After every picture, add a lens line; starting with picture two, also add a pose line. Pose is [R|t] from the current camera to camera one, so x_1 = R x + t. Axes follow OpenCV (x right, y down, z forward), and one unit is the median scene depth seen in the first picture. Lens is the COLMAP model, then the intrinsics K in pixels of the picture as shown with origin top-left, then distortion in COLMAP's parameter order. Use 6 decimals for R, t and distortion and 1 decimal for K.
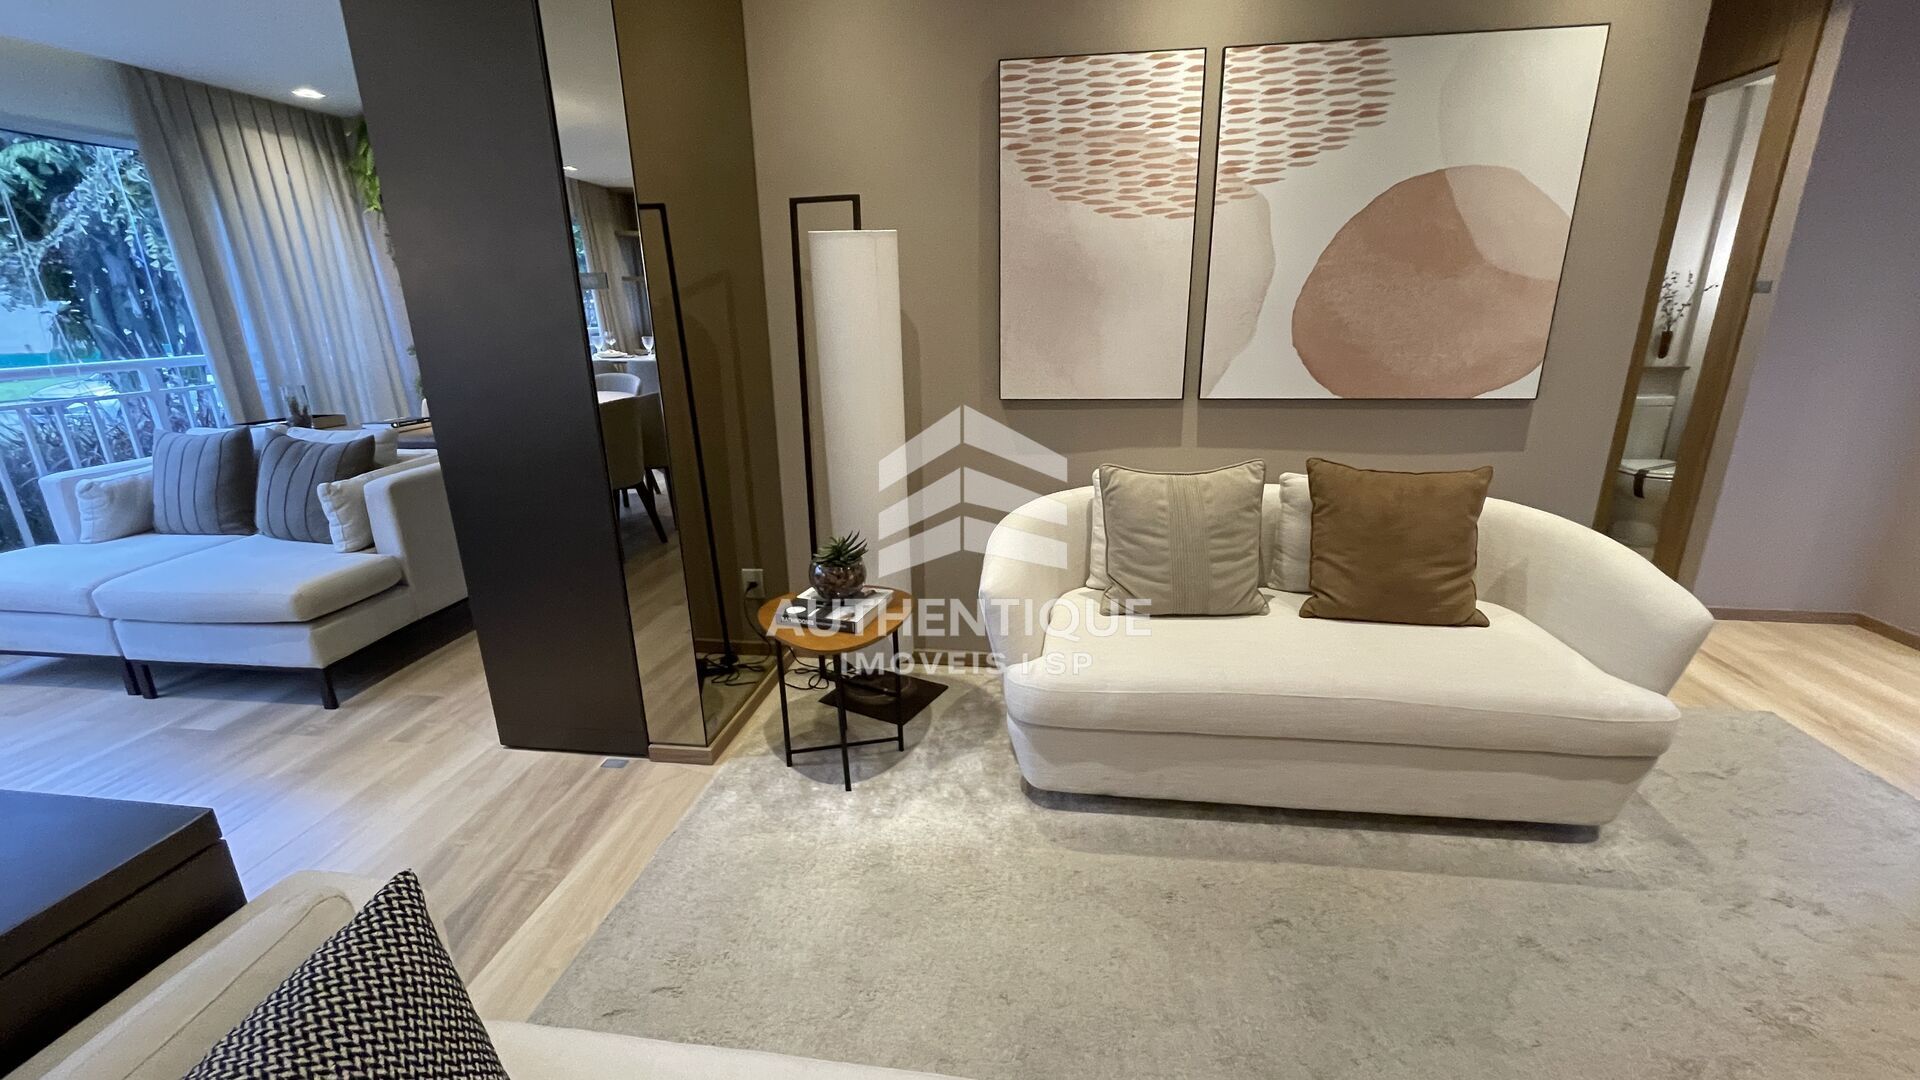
lens RADIAL K [[783.4, 0, 949.2], [0, 783.4, 549.8], [0, 0, 1]] dist [-0.003758, 0.000479]
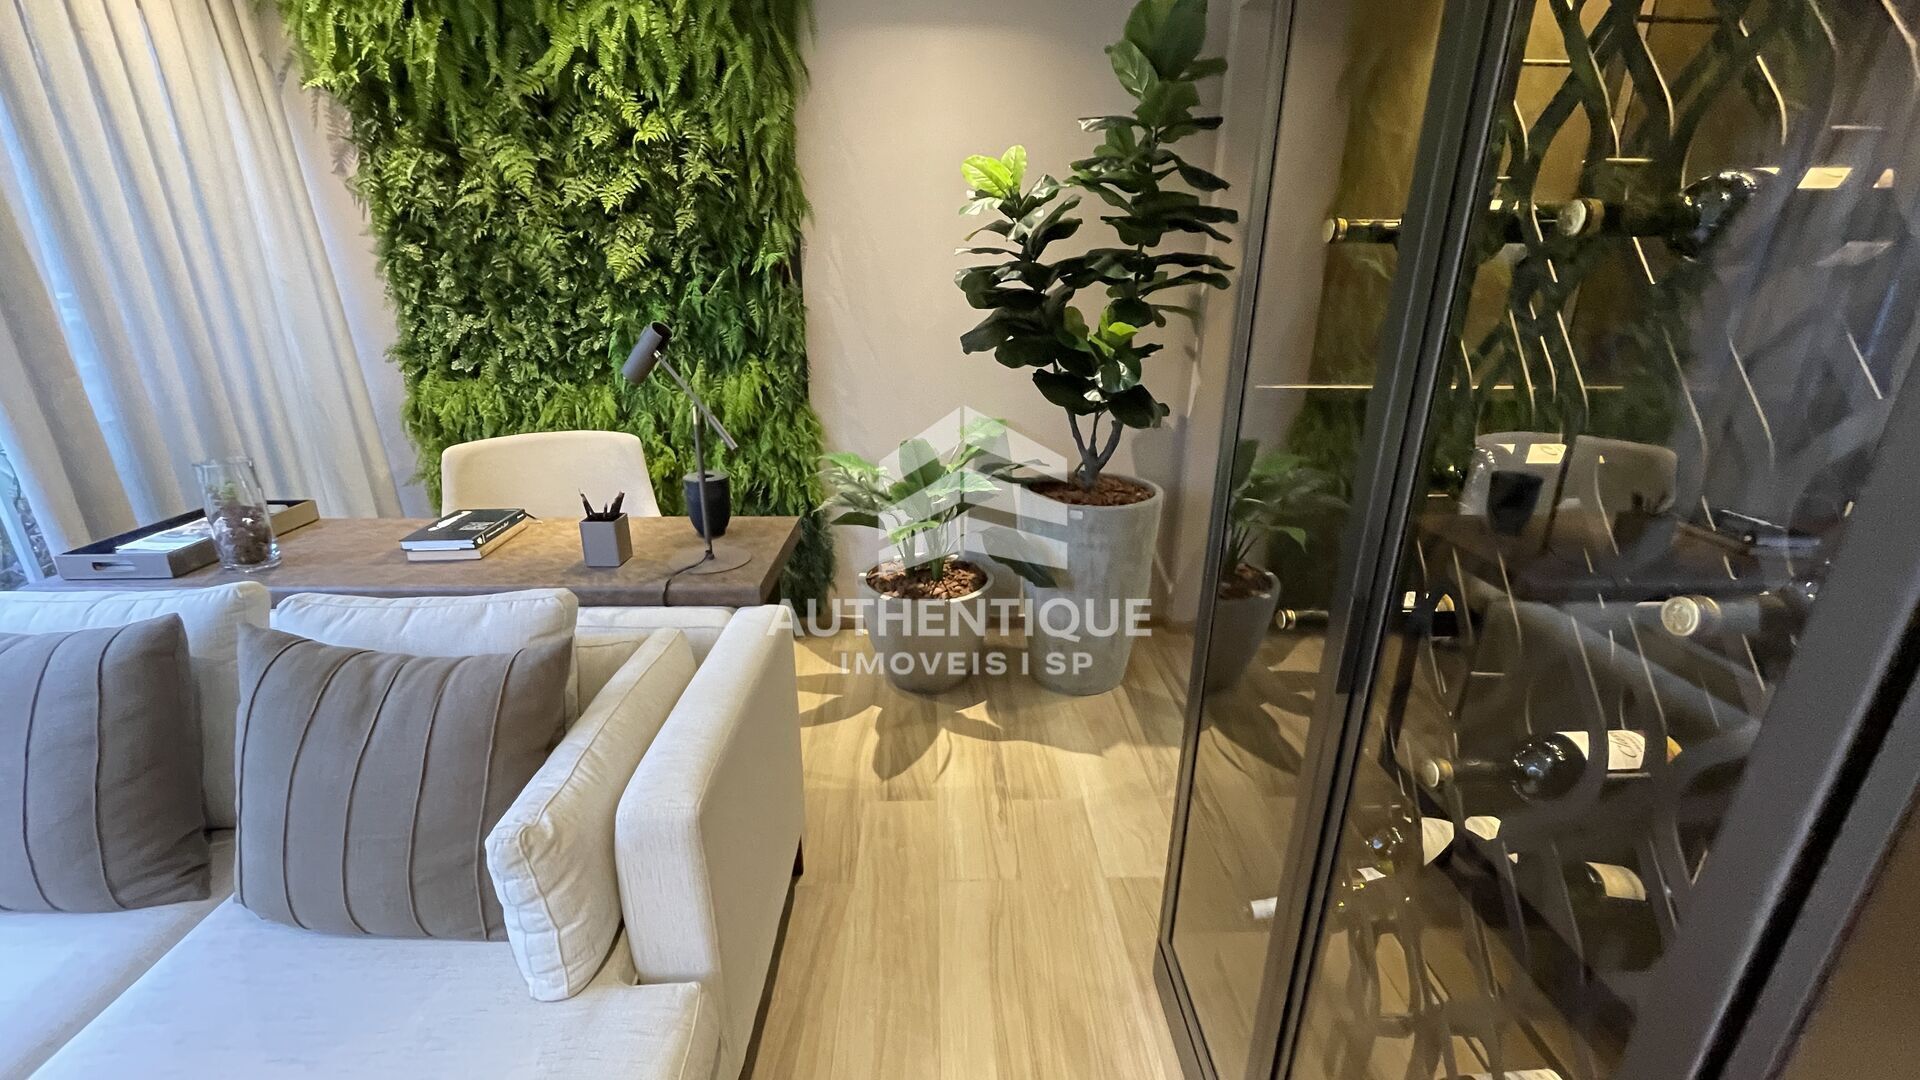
lens RADIAL K [[783.4, 0, 957.2], [0, 783.4, 540.6], [0, 0, 1]] dist [-0.003758, 0.000479]
pose [[0.983421, -0.037546, 0.177405, -0.801753], [0.031361, 0.998803, 0.037541, -0.262931], [-0.178602, -0.031355, 0.983422, 0.763748]]
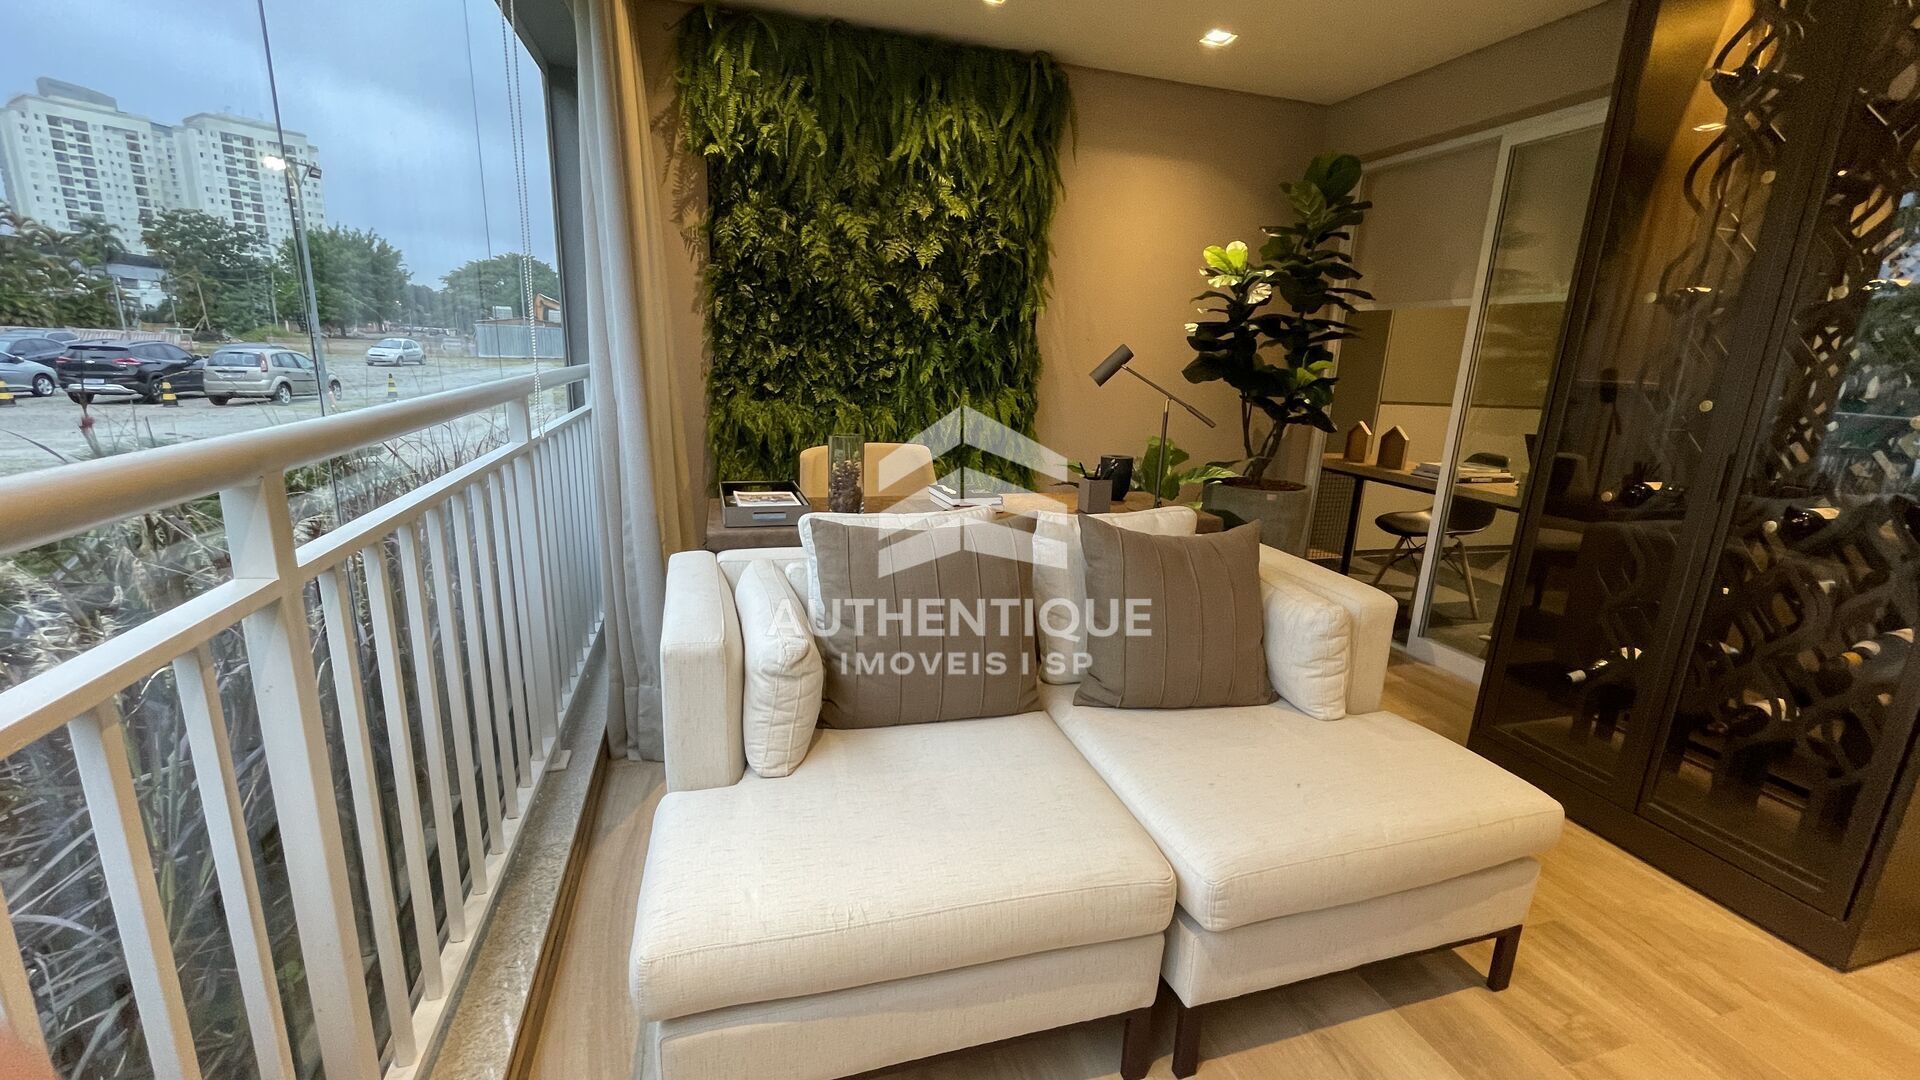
lens RADIAL K [[783.4, 0, 964.0], [0, 783.4, 542.0], [0, 0, 1]] dist [-0.003758, 0.000479]
pose [[0.900135, -0.049431, 0.432798, -1.570213], [0.076028, 0.996119, -0.044355, -0.154895], [-0.428925, 0.072830, 0.900399, 0.702614]]
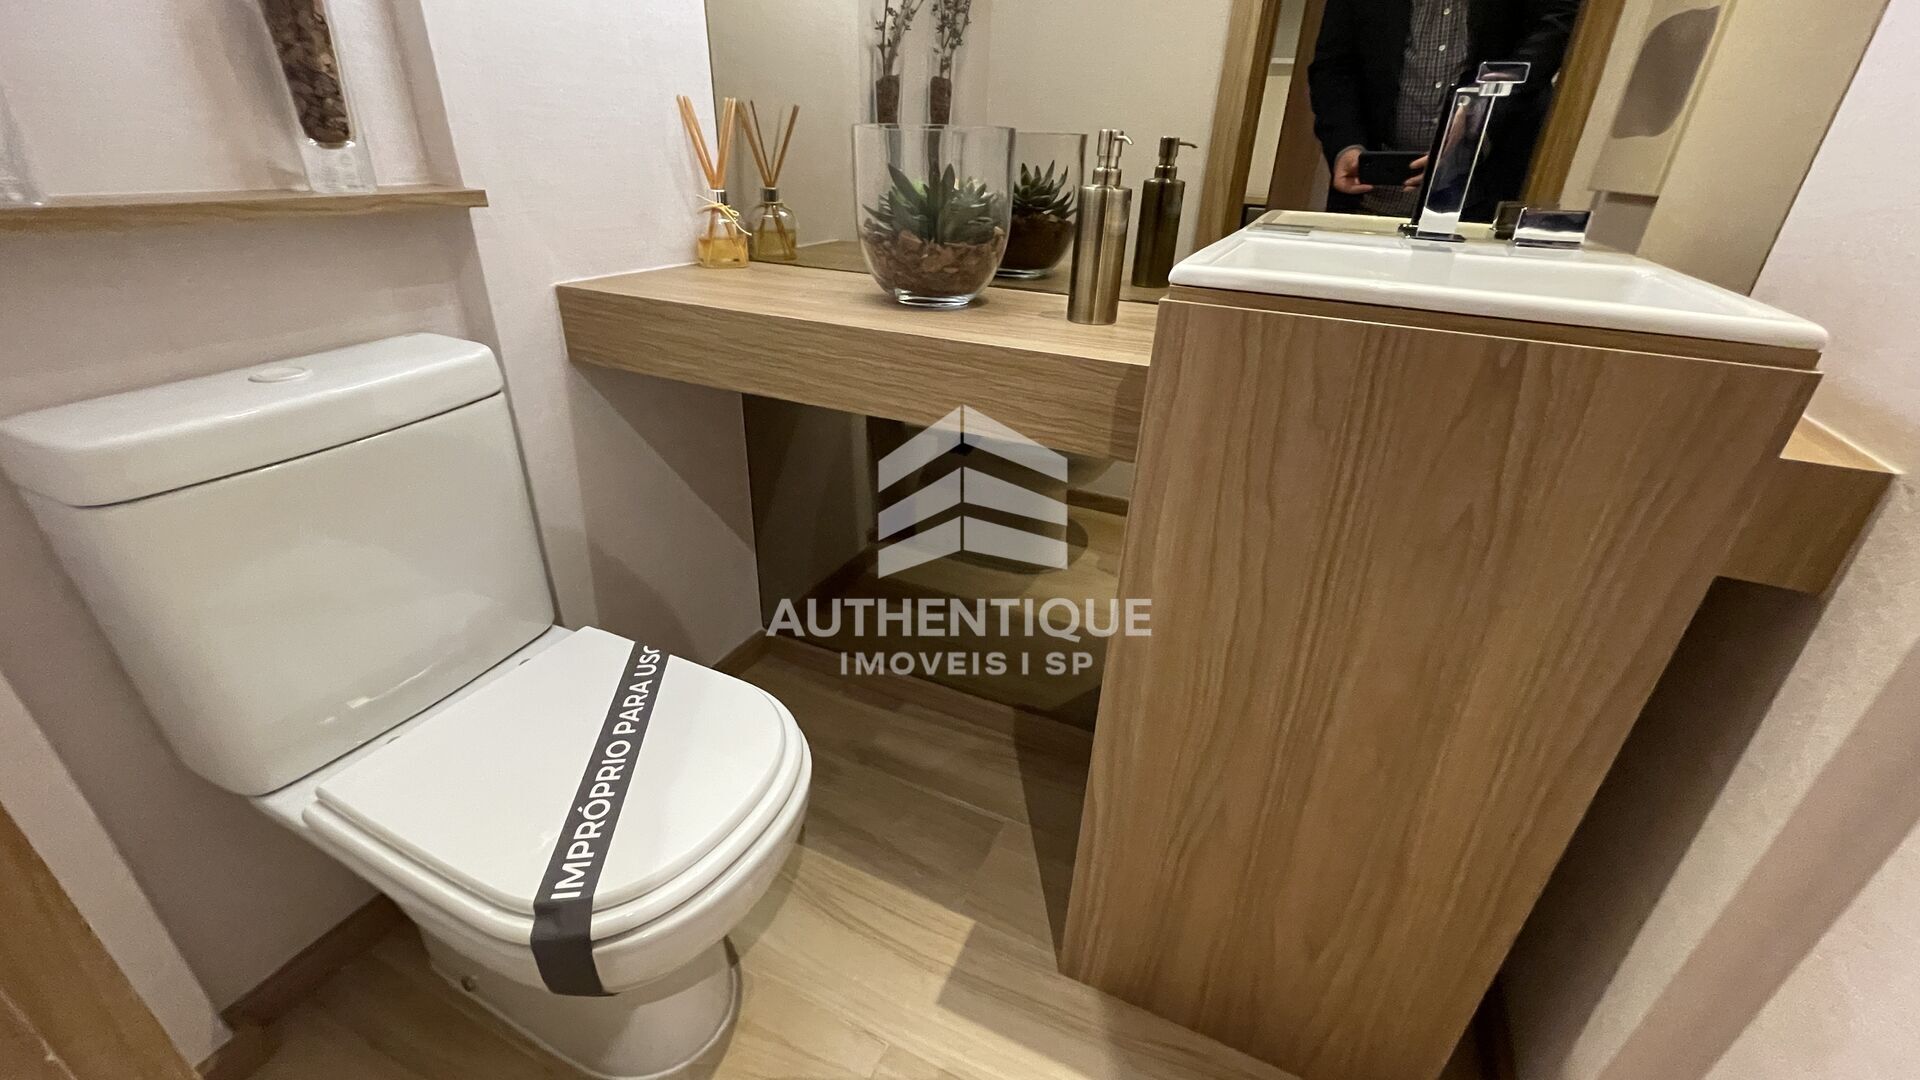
lens RADIAL K [[783.4, 0, 954.5], [0, 783.4, 532.8], [0, 0, 1]] dist [-0.003758, 0.000479]
pose [[0.284465, -0.409997, 0.866592, 1.352758], [0.253344, 0.903952, 0.344511, -0.338797], [-0.924606, 0.121544, 0.361013, 1.447644]]
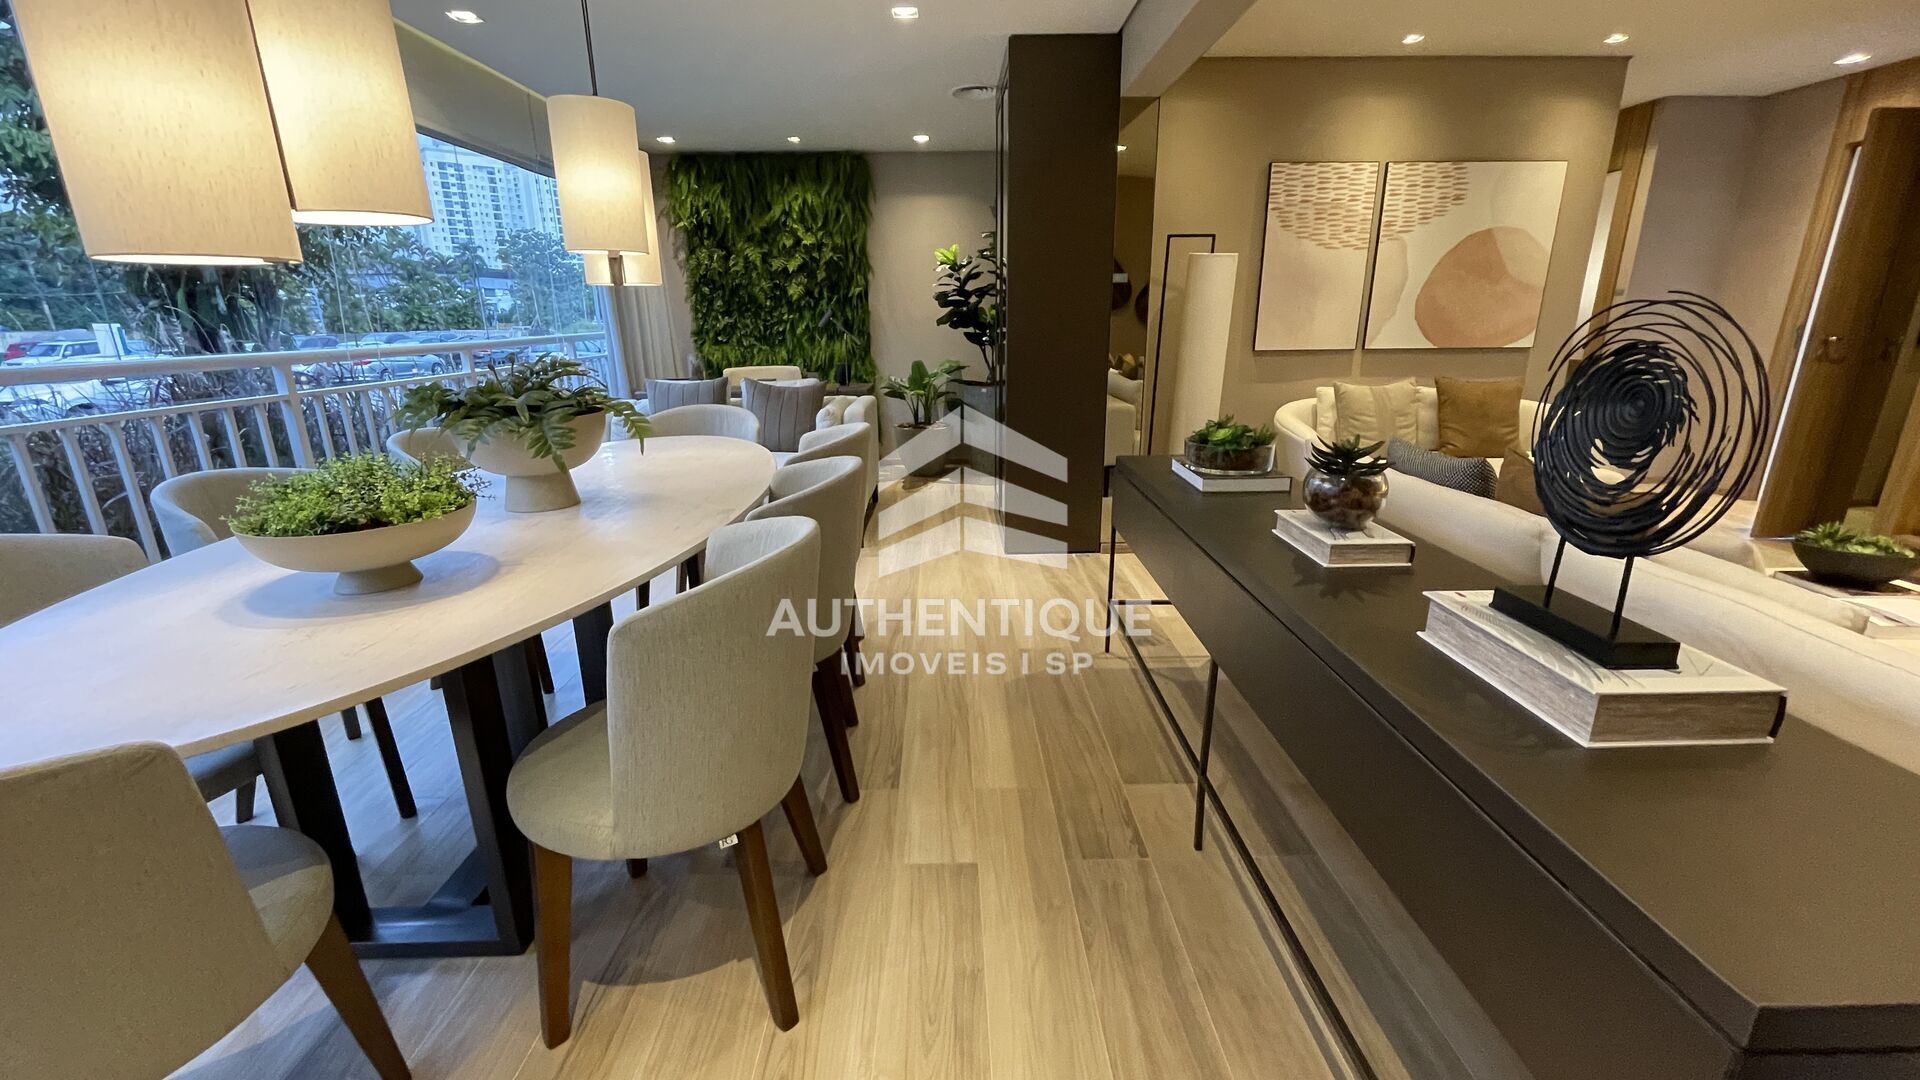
lens RADIAL K [[783.4, 0, 961.1], [0, 783.4, 546.0], [0, 0, 1]] dist [-0.003758, 0.000479]
pose [[0.985591, -0.041094, 0.164079, -0.962051], [0.044386, 0.998879, -0.016447, 0.261382], [-0.163219, 0.023492, 0.986310, -0.647117]]
